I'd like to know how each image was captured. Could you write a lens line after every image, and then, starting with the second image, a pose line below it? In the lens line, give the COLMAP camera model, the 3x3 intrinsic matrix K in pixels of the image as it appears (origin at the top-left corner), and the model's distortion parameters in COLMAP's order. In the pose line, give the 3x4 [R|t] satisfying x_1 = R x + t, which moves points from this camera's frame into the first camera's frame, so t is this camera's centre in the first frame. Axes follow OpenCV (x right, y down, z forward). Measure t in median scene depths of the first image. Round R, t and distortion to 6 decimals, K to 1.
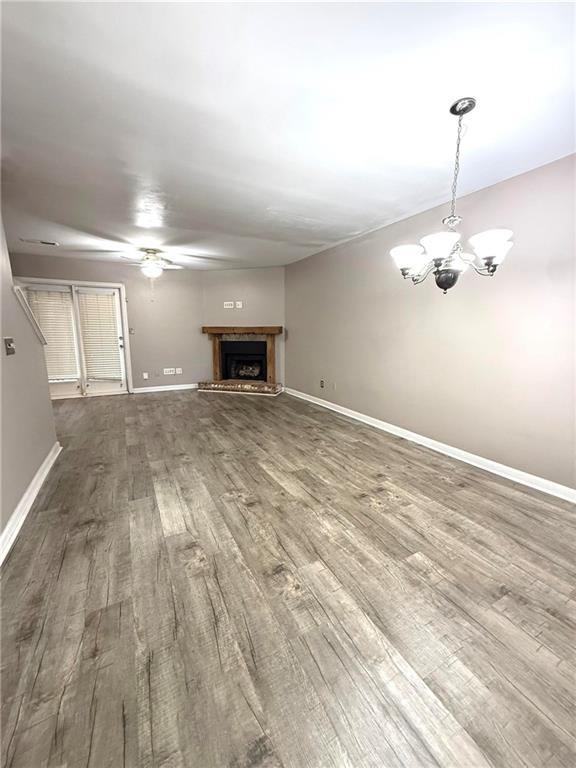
lens RADIAL K [[313.6, 0, 288.0], [0, 313.6, 384.0], [0, 0, 1]] dist [0.000510, 0.000072]
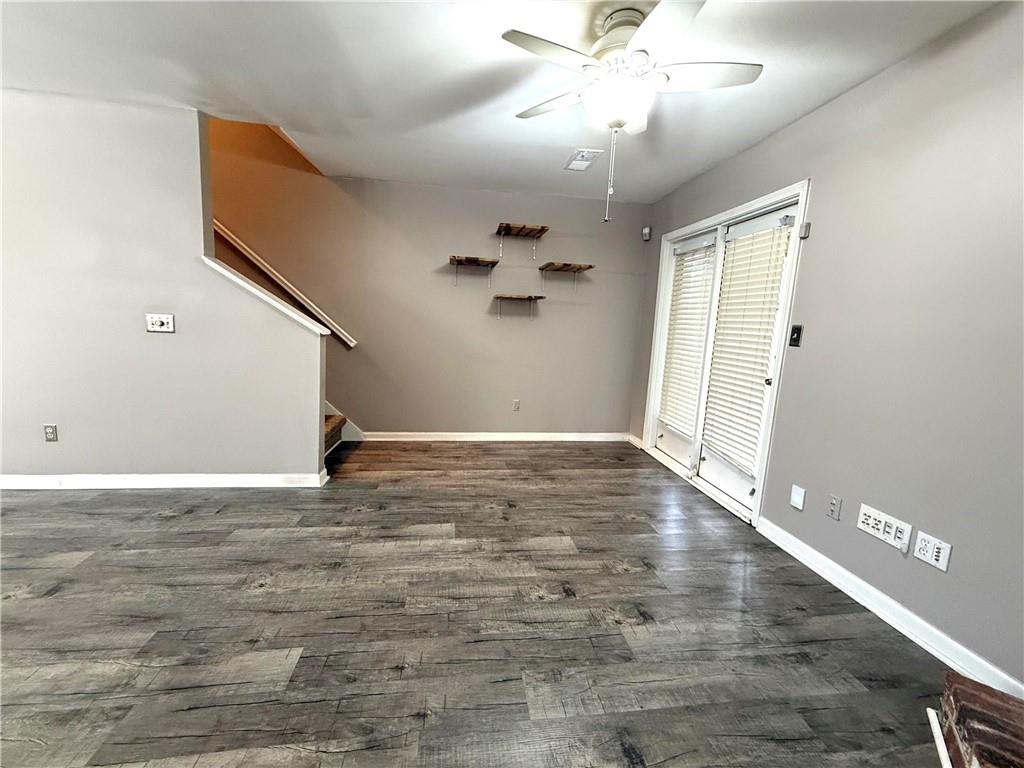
lens RADIAL K [[409.7, 0, 512.0], [0, 409.7, 384.0], [0, 0, 1]] dist [-0.001871, -0.000060]
pose [[-0.347035, 0.122252, -0.929850, -0.059759], [-0.201553, 0.958579, 0.201252, -0.232083], [0.915938, 0.257256, -0.308021, 1.366547]]
